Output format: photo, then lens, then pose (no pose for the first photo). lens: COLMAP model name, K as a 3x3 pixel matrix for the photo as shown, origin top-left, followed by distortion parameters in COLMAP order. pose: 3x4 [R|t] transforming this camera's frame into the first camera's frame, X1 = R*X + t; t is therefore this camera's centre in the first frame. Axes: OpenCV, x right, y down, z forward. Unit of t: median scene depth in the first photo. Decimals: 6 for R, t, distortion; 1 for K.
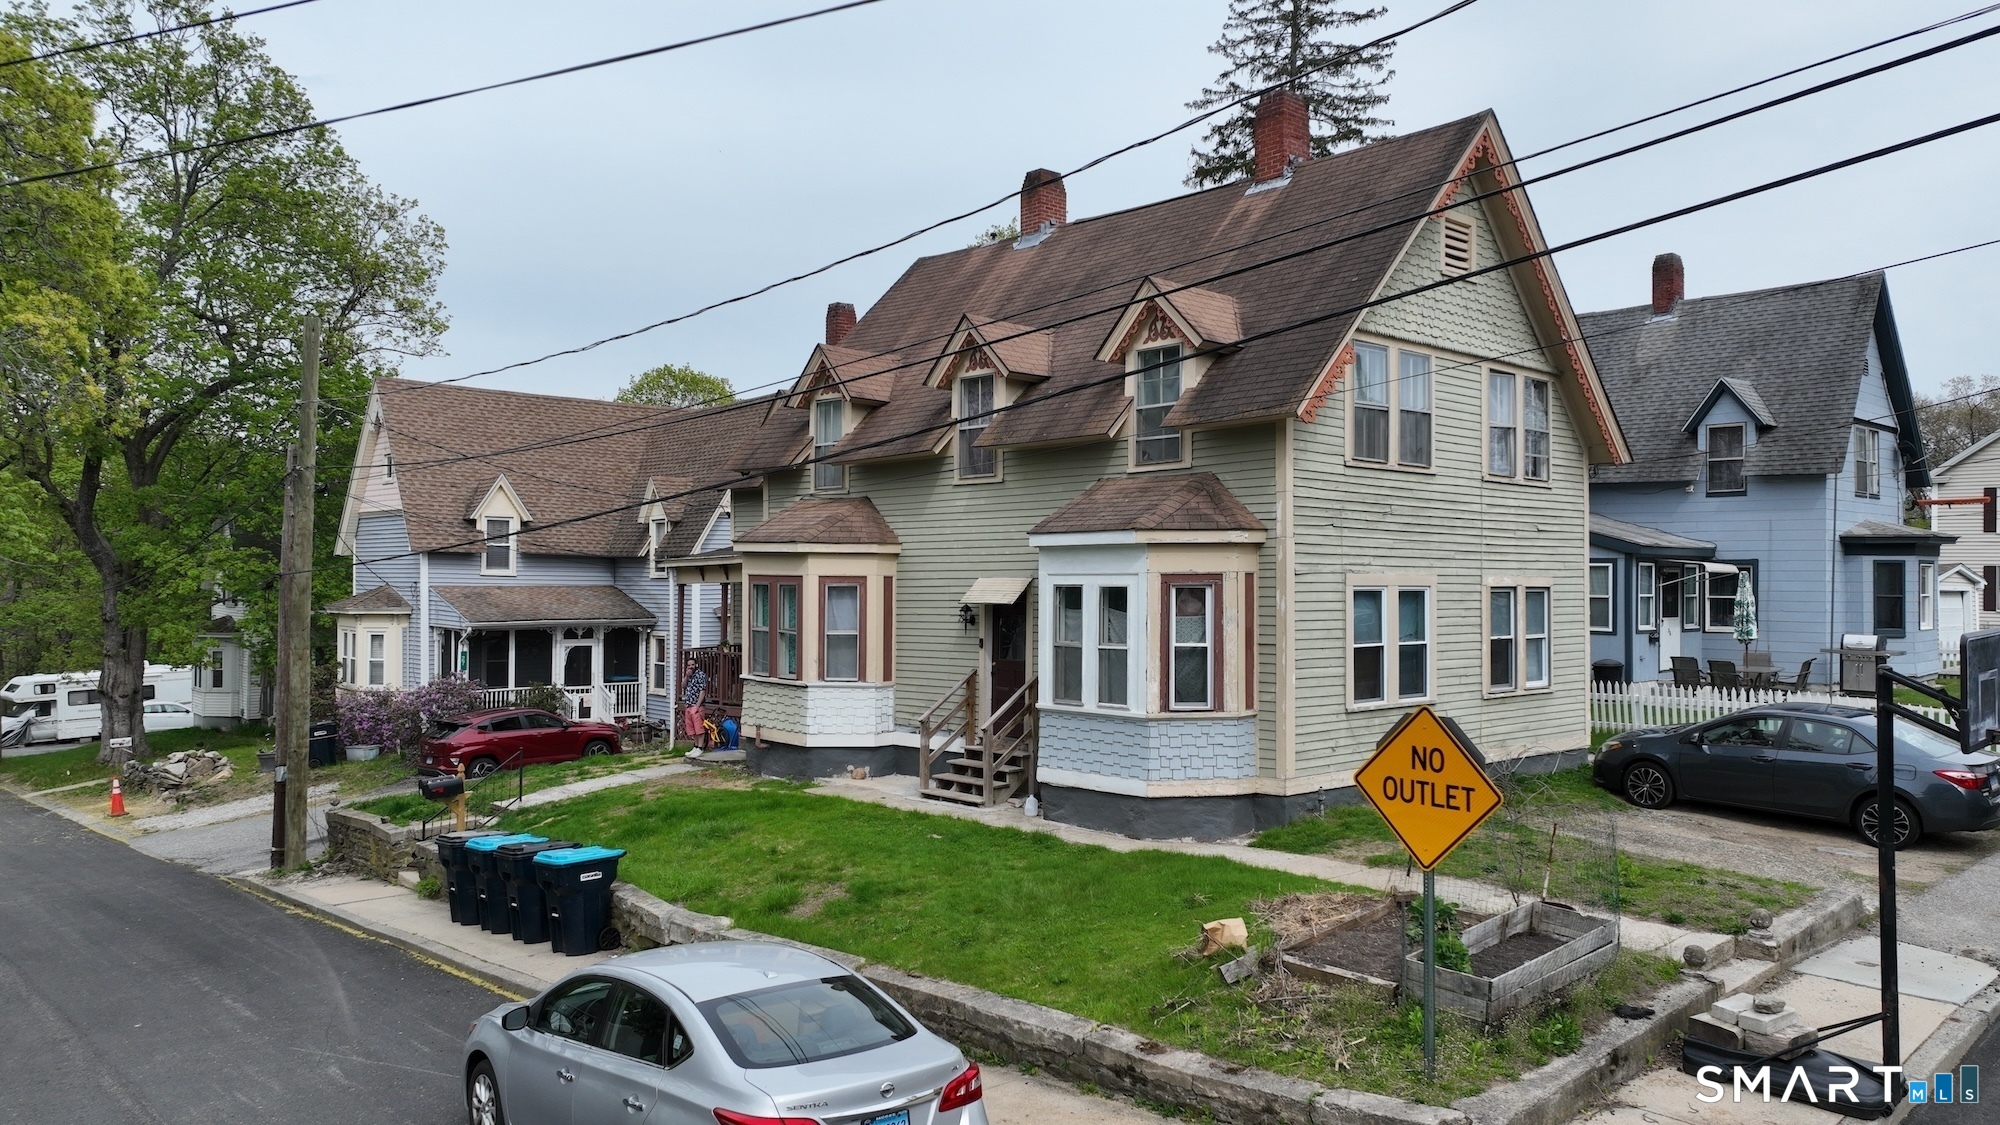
lens RADIAL K [[1406.6, 0, 998.6], [0, 1406.6, 567.2], [0, 0, 1]] dist [-0.001015, 0.020451]
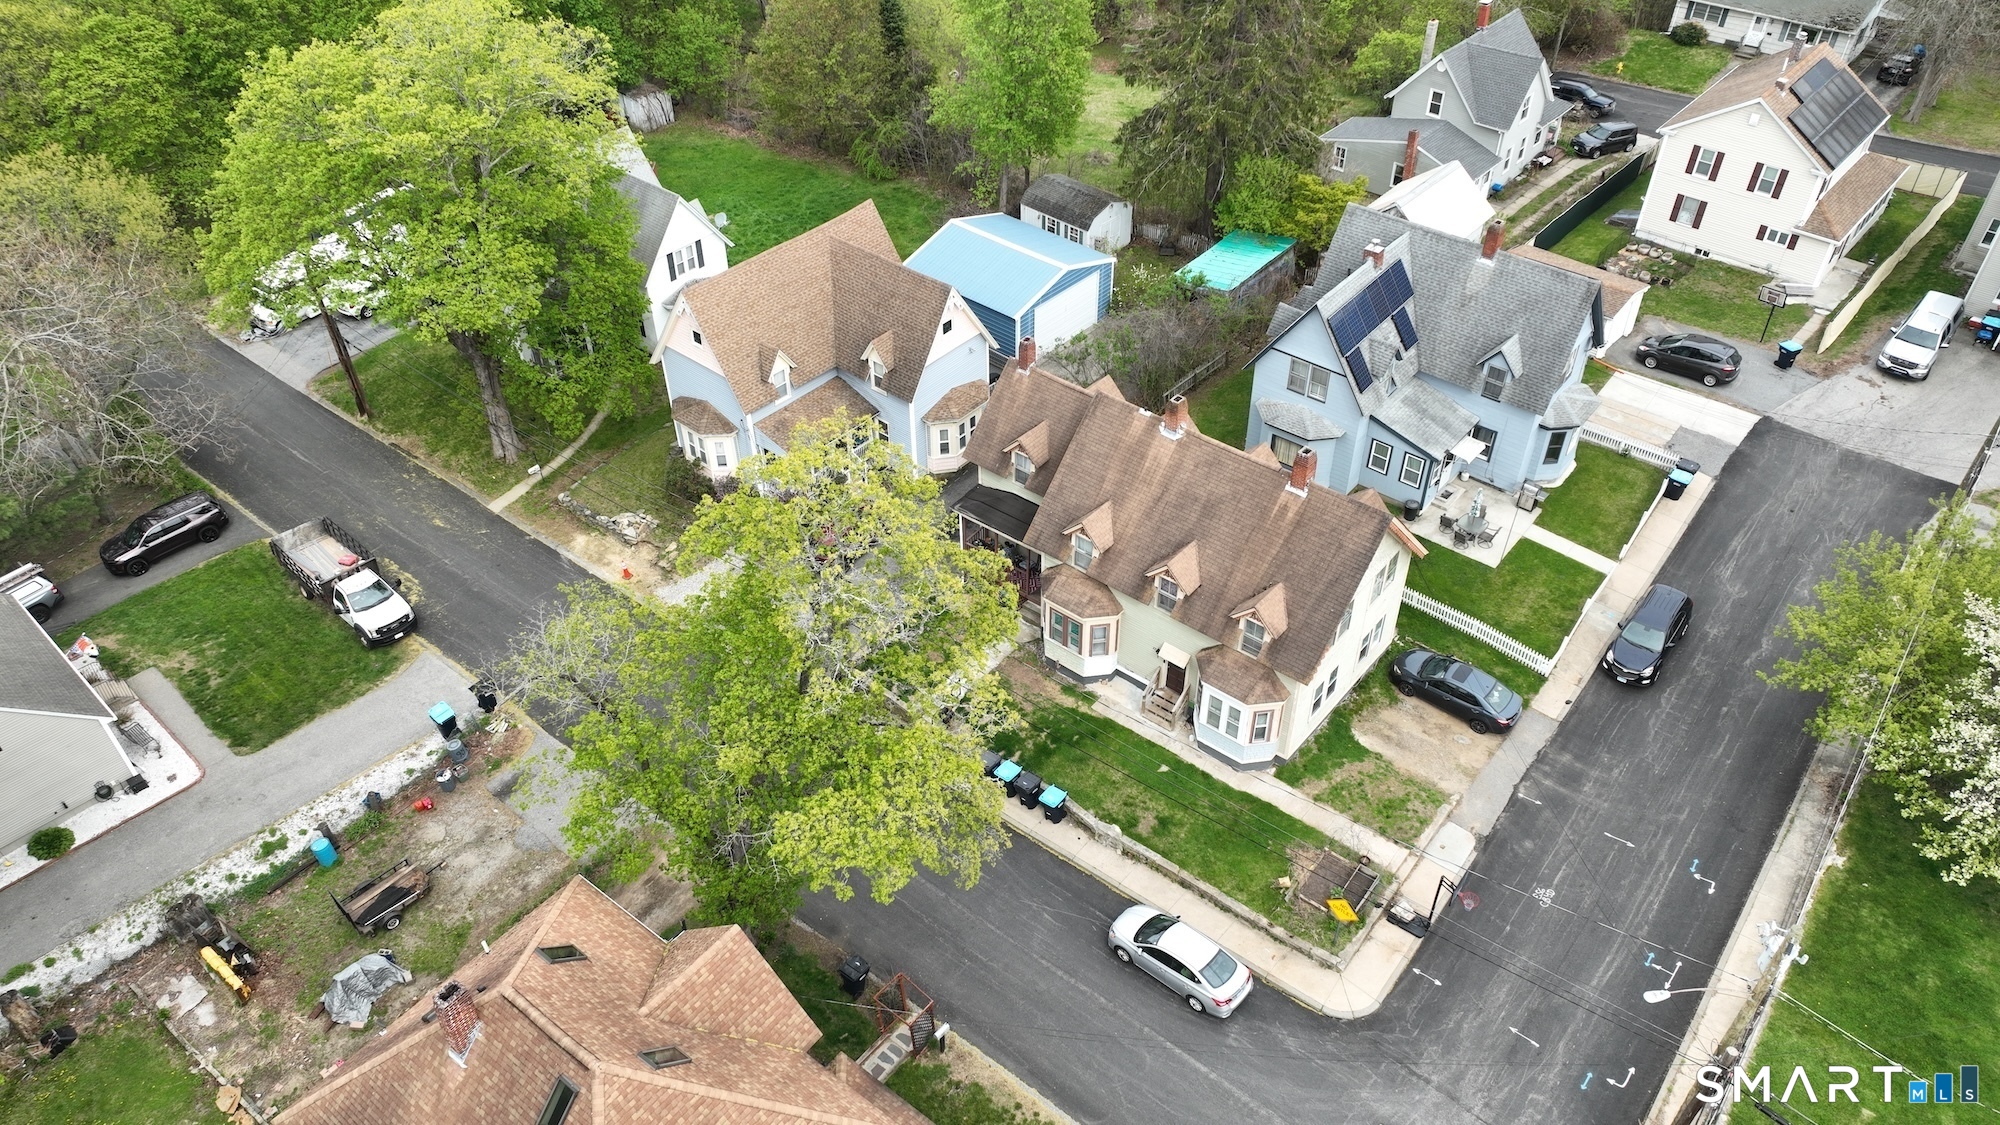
lens RADIAL K [[1406.6, 0, 998.6], [0, 1406.6, 567.2], [0, 0, 1]] dist [-0.001015, 0.020451]
pose [[0.990136, -0.100415, 0.097716, -0.474470], [0.011810, 0.754738, 0.655920, -1.532032], [-0.139614, -0.648296, 0.748479, -0.649499]]
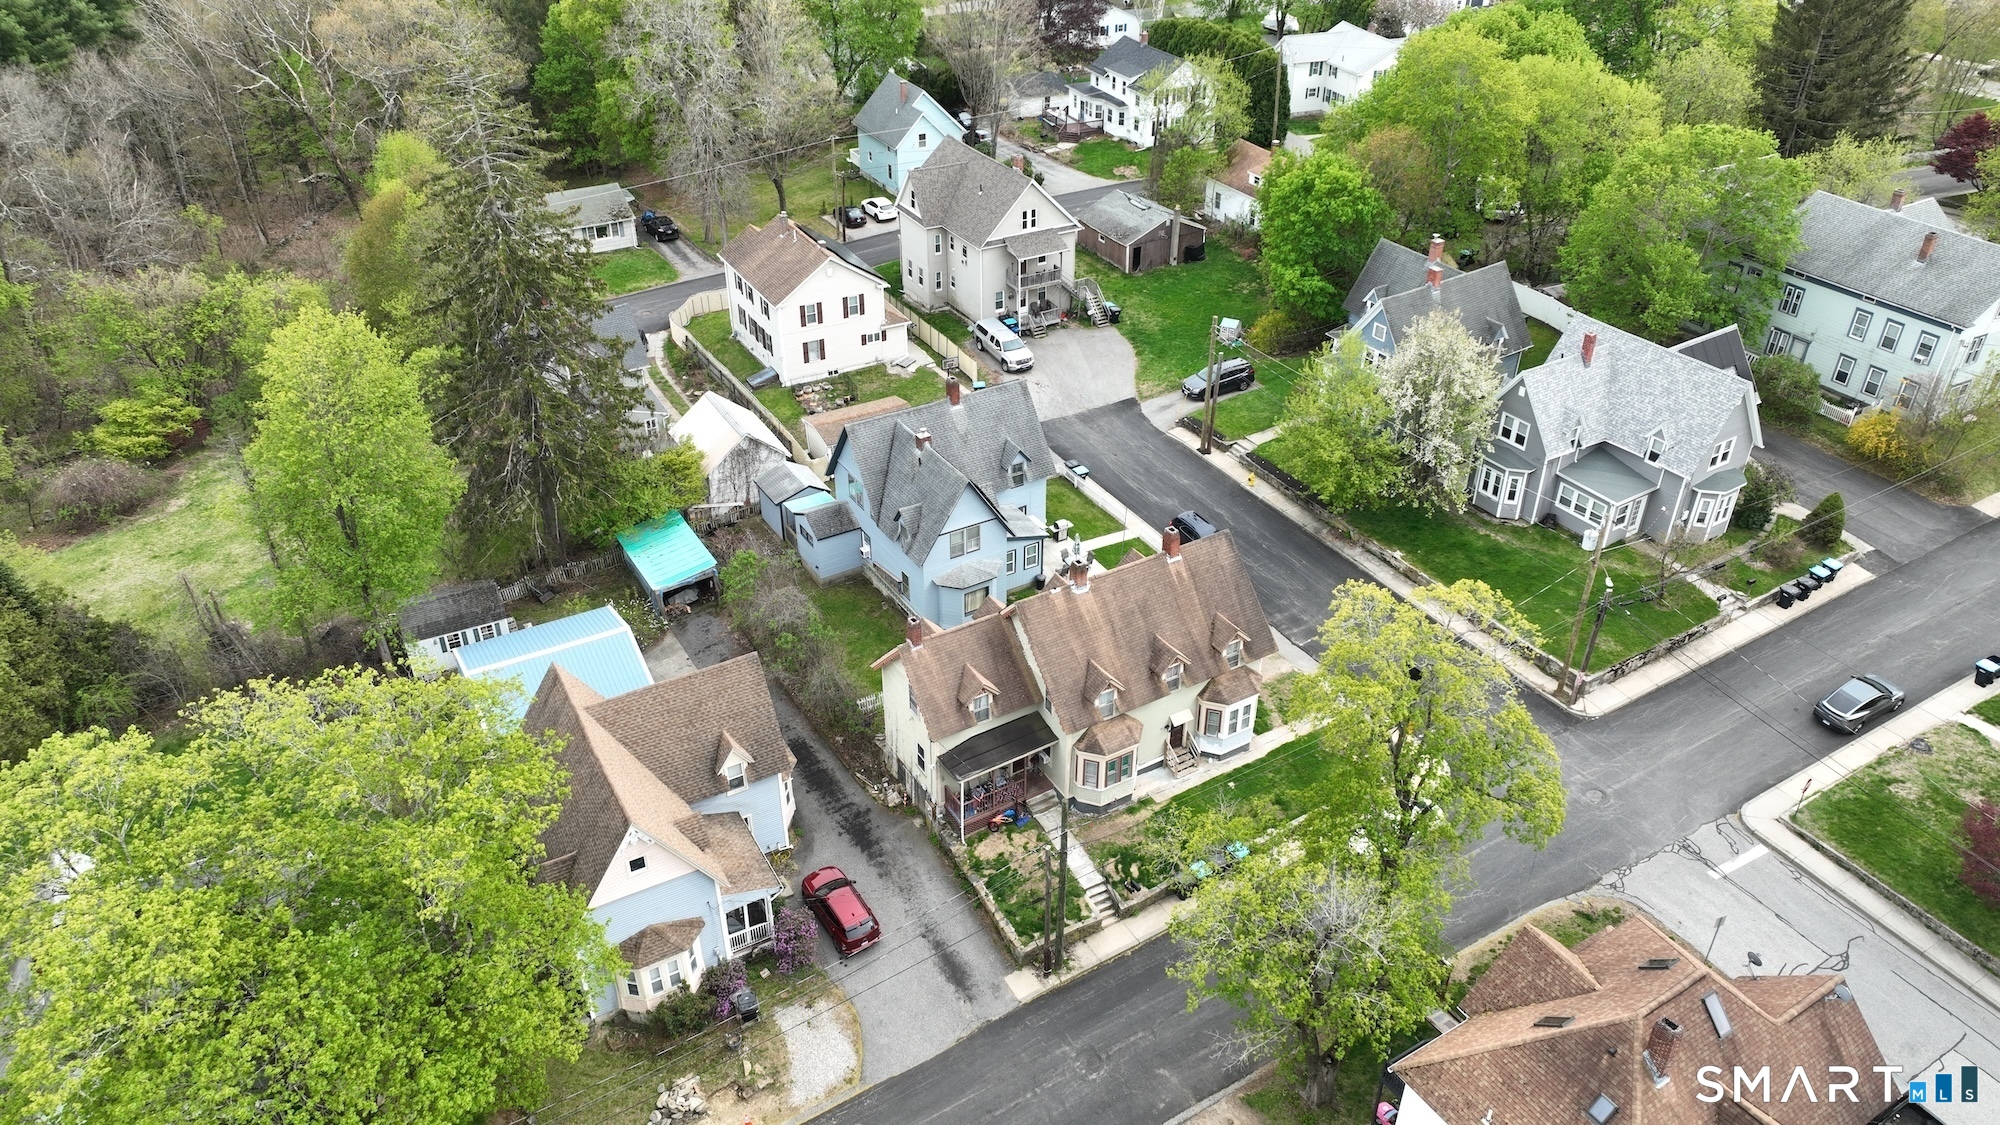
lens RADIAL K [[1406.6, 0, 998.6], [0, 1406.6, 567.2], [0, 0, 1]] dist [-0.001015, 0.020451]
pose [[0.205059, -0.540977, 0.815656, -2.244032], [-0.005154, 0.832757, 0.553614, -1.819635], [-0.978736, -0.117727, 0.167976, 0.786173]]
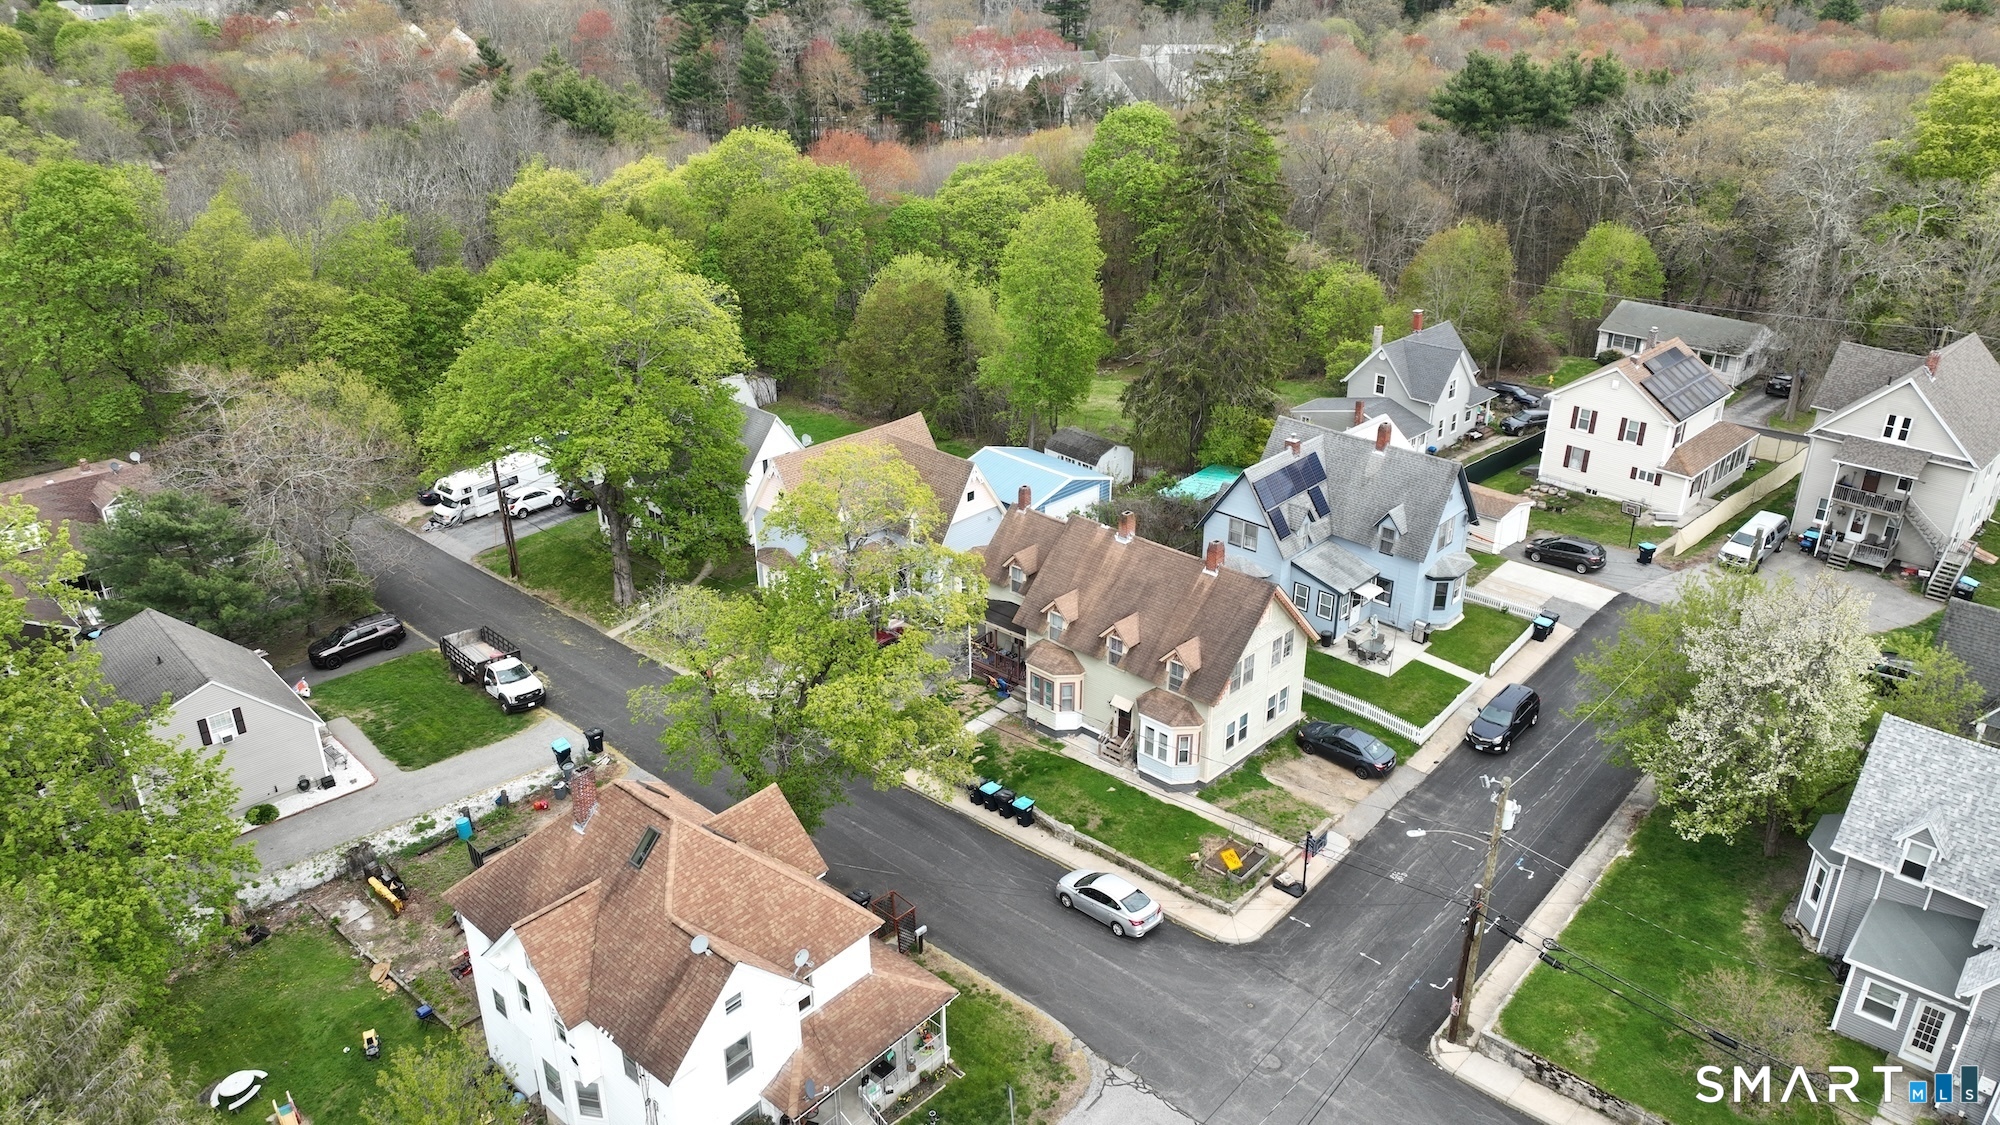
lens RADIAL K [[1405.2, 0, 998.4], [0, 1405.2, 567.2], [0, 0, 1]] dist [0.007478, 0.003922]
pose [[0.997172, -0.037508, 0.065130, -0.429517], [0.005727, 0.901970, 0.431760, -1.474524], [-0.074940, -0.430166, 0.899634, -1.574590]]
